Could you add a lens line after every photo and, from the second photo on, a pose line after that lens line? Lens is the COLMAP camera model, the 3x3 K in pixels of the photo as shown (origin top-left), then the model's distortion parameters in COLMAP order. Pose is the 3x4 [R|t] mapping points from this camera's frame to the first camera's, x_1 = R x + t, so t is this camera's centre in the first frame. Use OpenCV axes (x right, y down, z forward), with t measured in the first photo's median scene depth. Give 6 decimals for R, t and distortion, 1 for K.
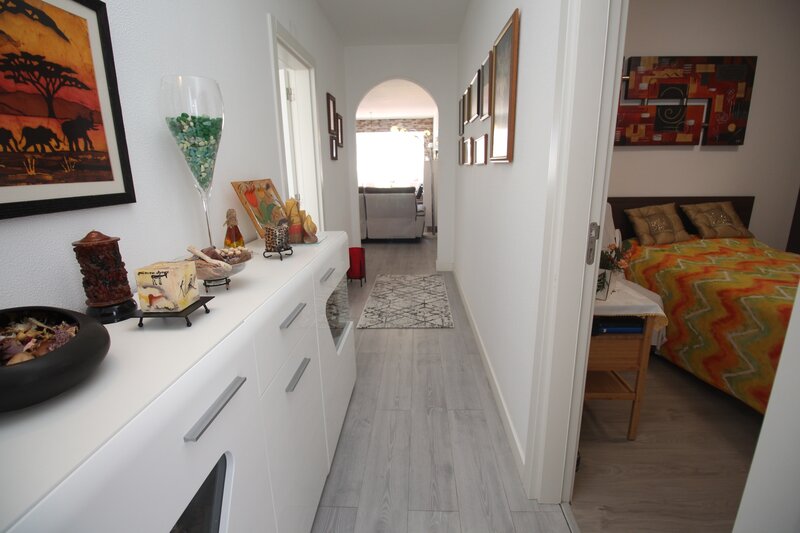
lens RADIAL K [[373.6, 0, 401.7], [0, 373.6, 262.3], [0, 0, 1]] dist [-0.015230, -0.004335]
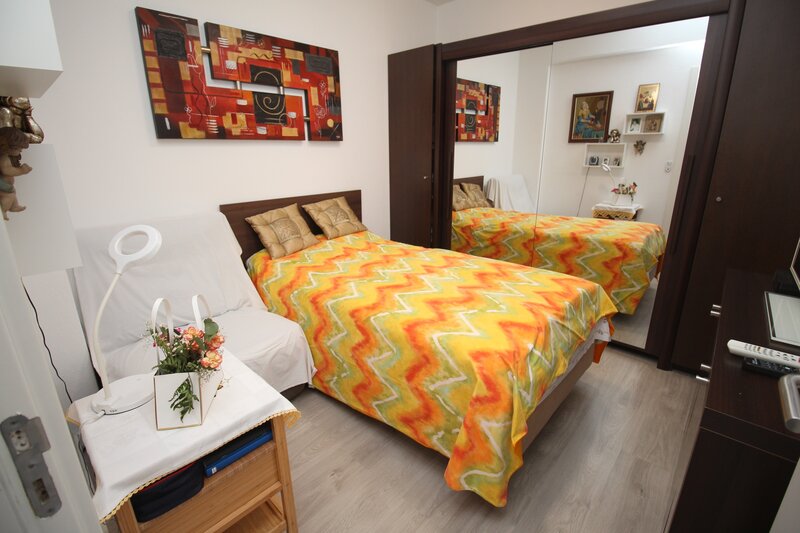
lens RADIAL K [[373.6, 0, 399.1], [0, 373.6, 263.8], [0, 0, 1]] dist [-0.015230, -0.004335]
pose [[0.652862, -0.210884, 0.727529, 0.219908], [0.179116, 0.976205, 0.122233, -0.089931], [-0.735995, 0.050511, 0.675100, 0.214749]]
